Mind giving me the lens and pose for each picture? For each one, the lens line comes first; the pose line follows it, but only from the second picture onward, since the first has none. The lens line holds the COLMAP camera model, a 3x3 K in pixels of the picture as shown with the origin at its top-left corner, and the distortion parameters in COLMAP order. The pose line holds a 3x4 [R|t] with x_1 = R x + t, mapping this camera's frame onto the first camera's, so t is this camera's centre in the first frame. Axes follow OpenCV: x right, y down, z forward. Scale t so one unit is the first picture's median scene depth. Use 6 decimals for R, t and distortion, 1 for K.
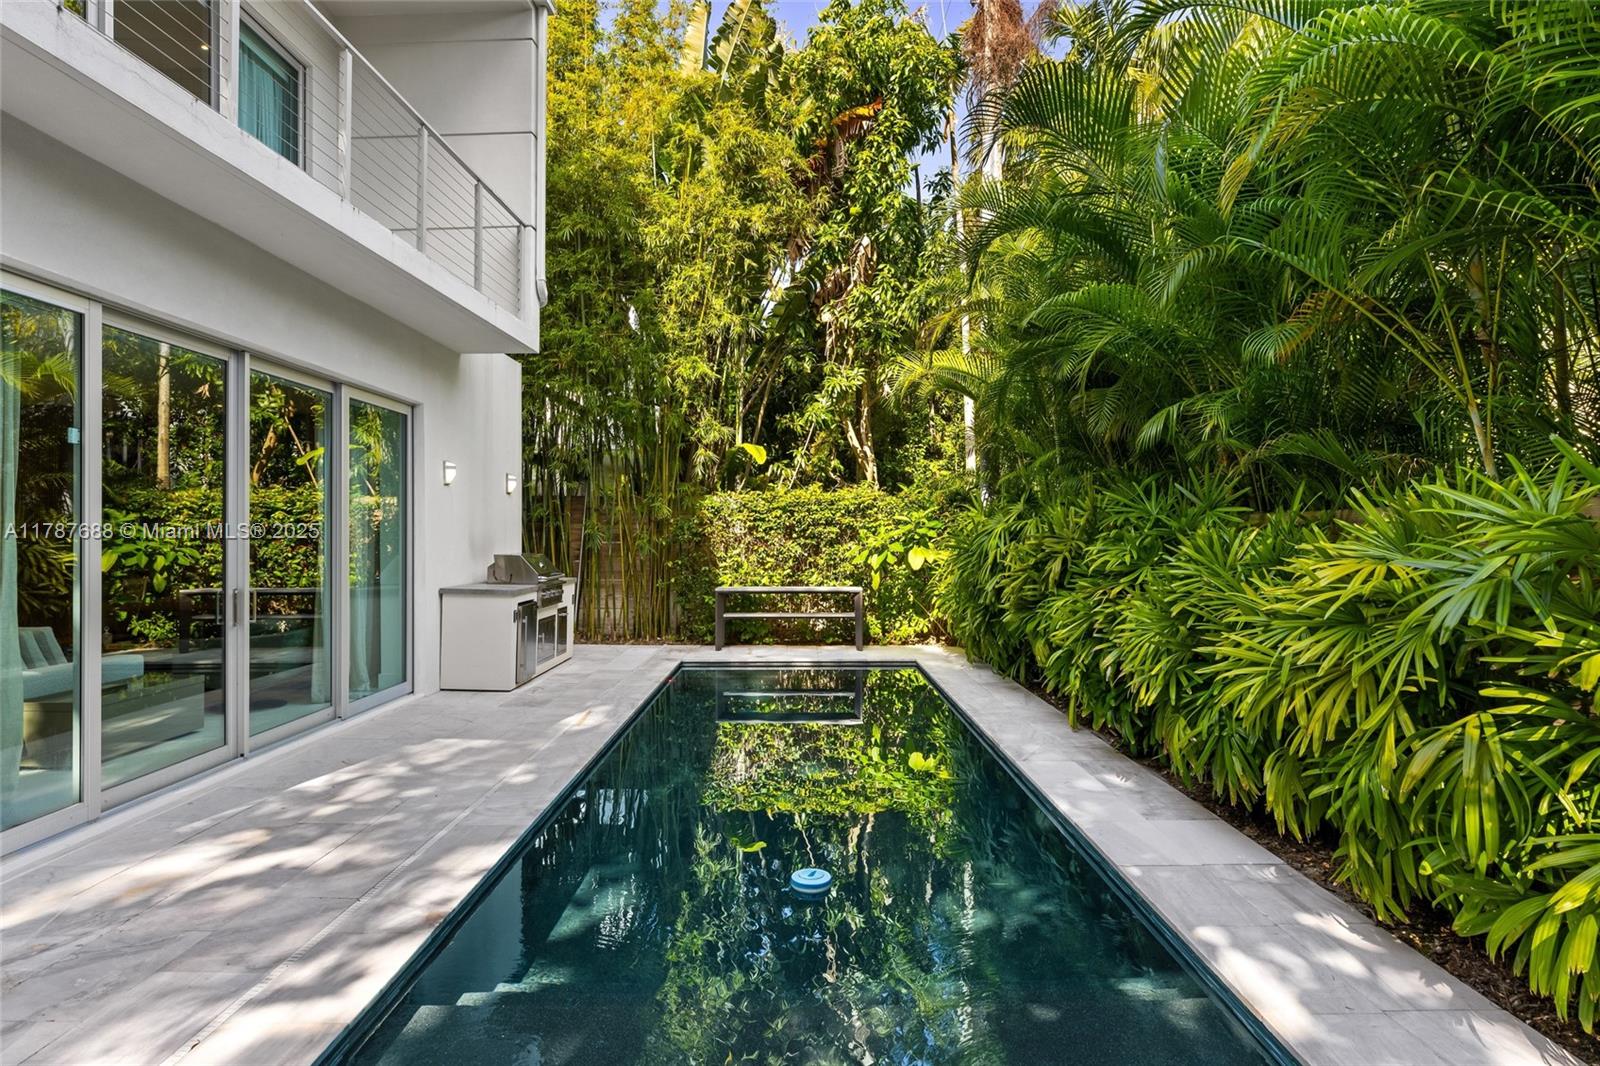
lens RADIAL K [[842.4, 0, 802.3], [0, 842.4, 528.5], [0, 0, 1]] dist [-0.002170, -0.000399]
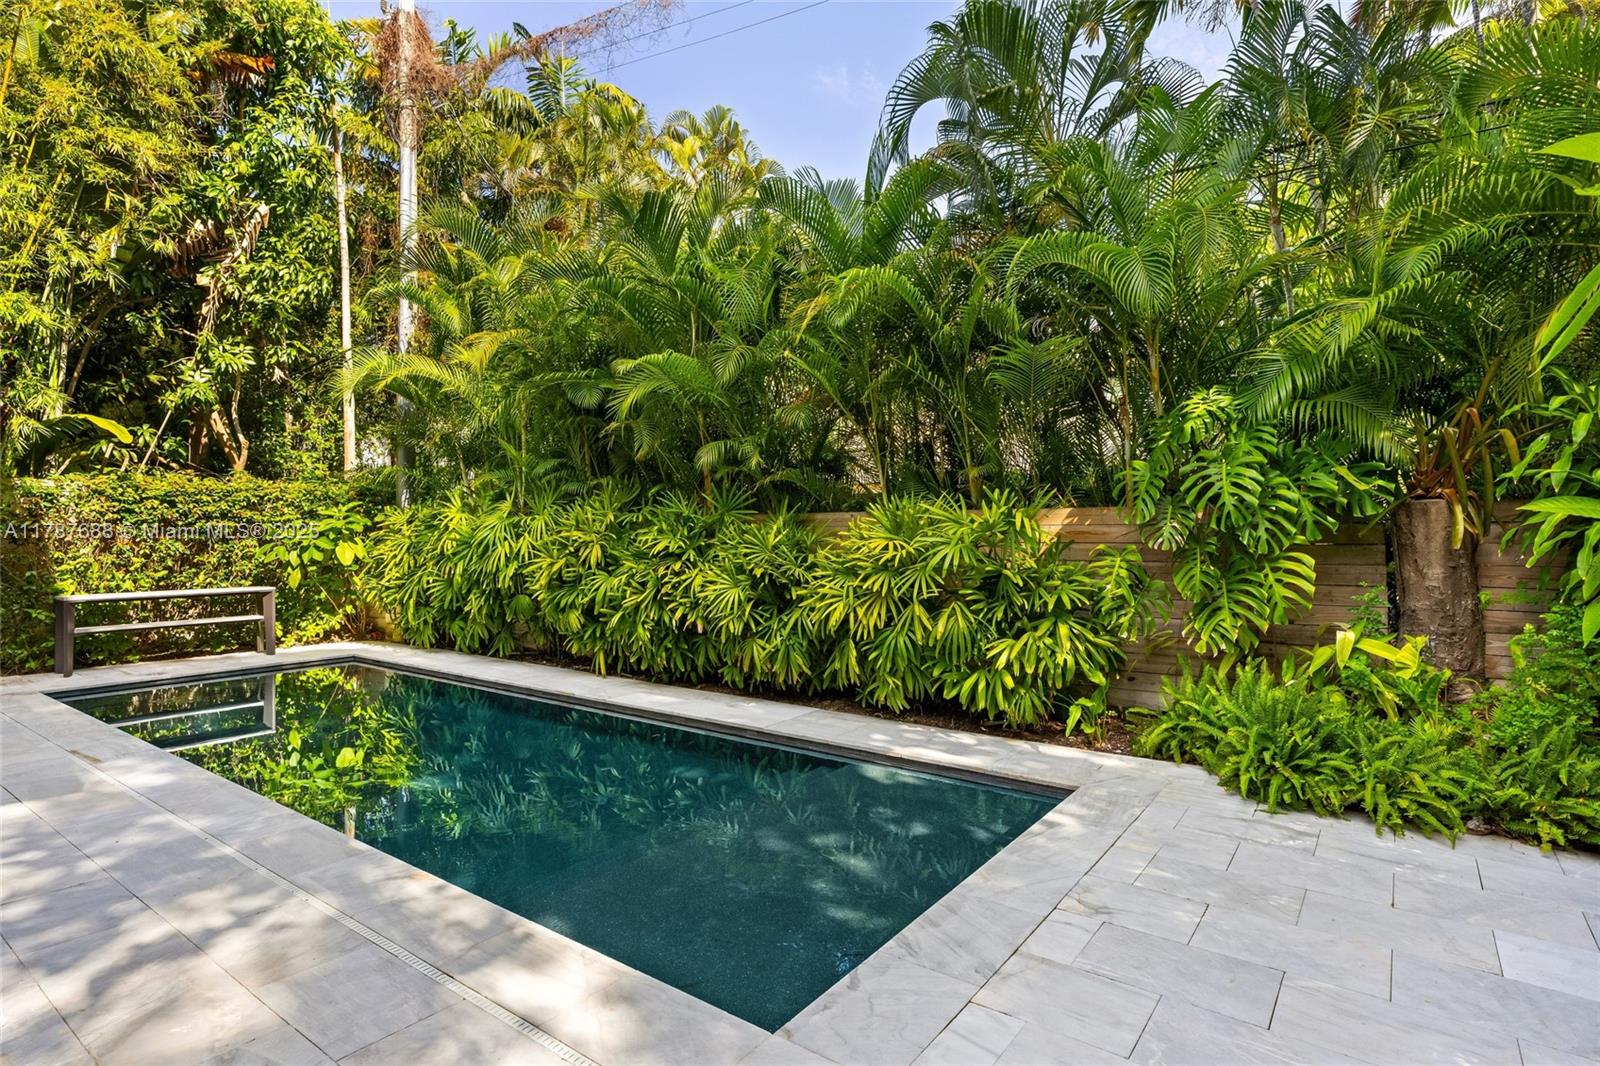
lens RADIAL K [[822.5, 0, 797.6], [0, 822.5, 532.8], [0, 0, 1]] dist [-0.002094, -0.000476]
pose [[0.591004, -0.001697, 0.806667, -0.308523], [-0.004255, 0.999977, 0.005221, 0.003796], [-0.806657, -0.006518, 0.590983, 0.000951]]
